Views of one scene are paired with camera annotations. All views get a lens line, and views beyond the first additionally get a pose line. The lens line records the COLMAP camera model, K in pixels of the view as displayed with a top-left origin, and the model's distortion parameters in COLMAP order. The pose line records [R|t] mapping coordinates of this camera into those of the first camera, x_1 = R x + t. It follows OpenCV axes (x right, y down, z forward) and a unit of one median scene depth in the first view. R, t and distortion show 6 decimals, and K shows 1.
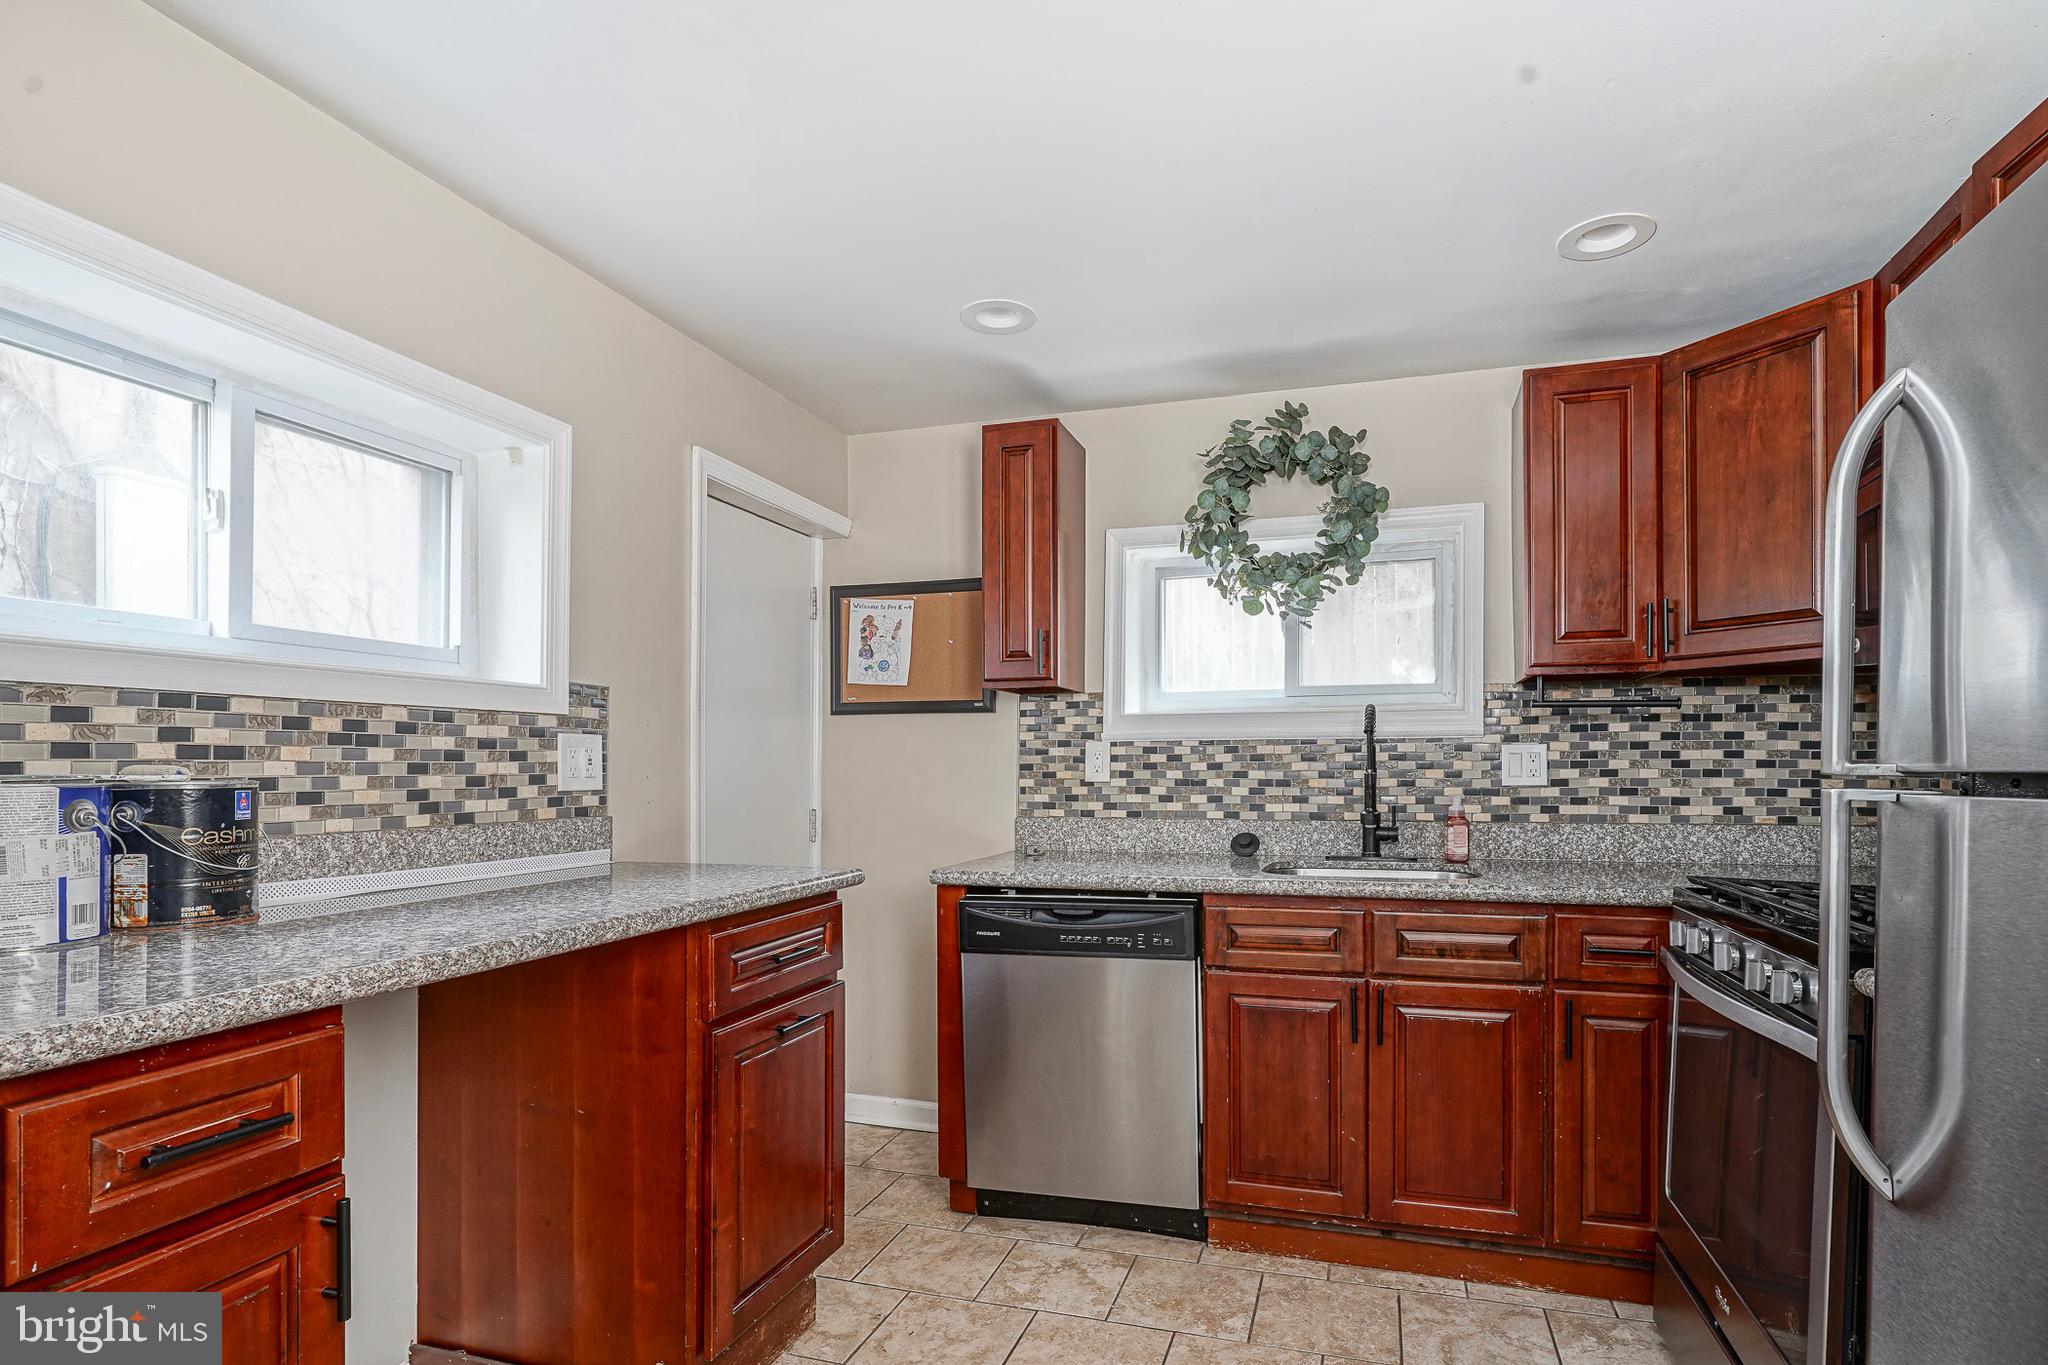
lens RADIAL K [[1010.9, 0, 1063.0], [0, 1010.9, 771.1], [0, 0, 1]] dist [-0.004808, 0.000497]
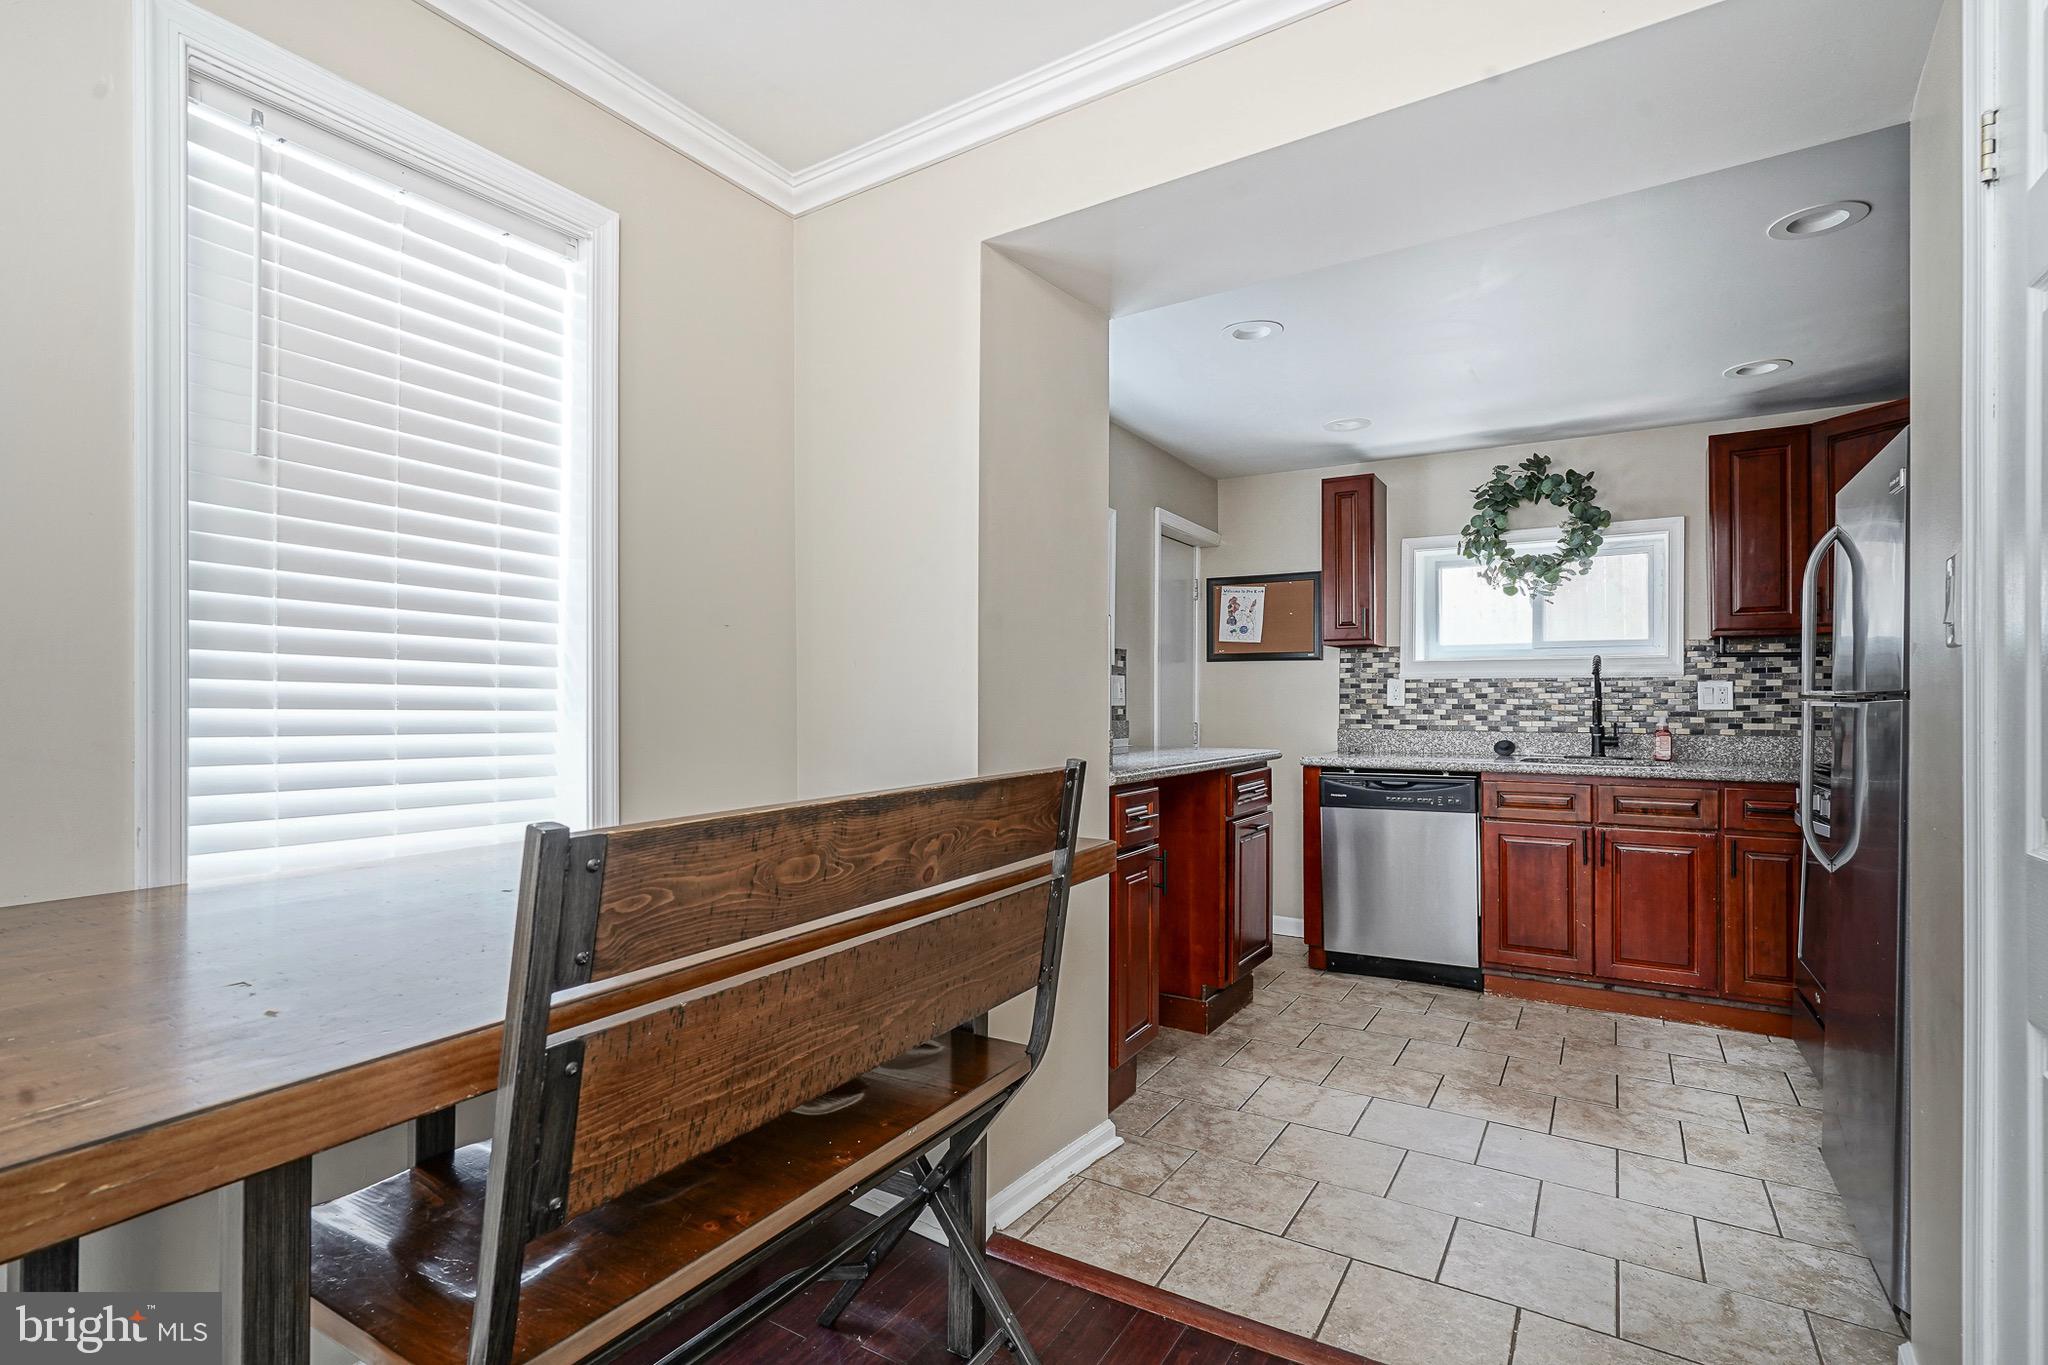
lens RADIAL K [[923.5, 0, 1045.5], [0, 923.5, 688.6], [0, 0, 1]] dist [0.001971, 0.000367]
pose [[0.968282, 0.003189, -0.249841, -0.155494], [-0.007501, 0.999839, -0.016310, 0.013489], [0.249748, 0.017667, 0.968150, -0.567083]]
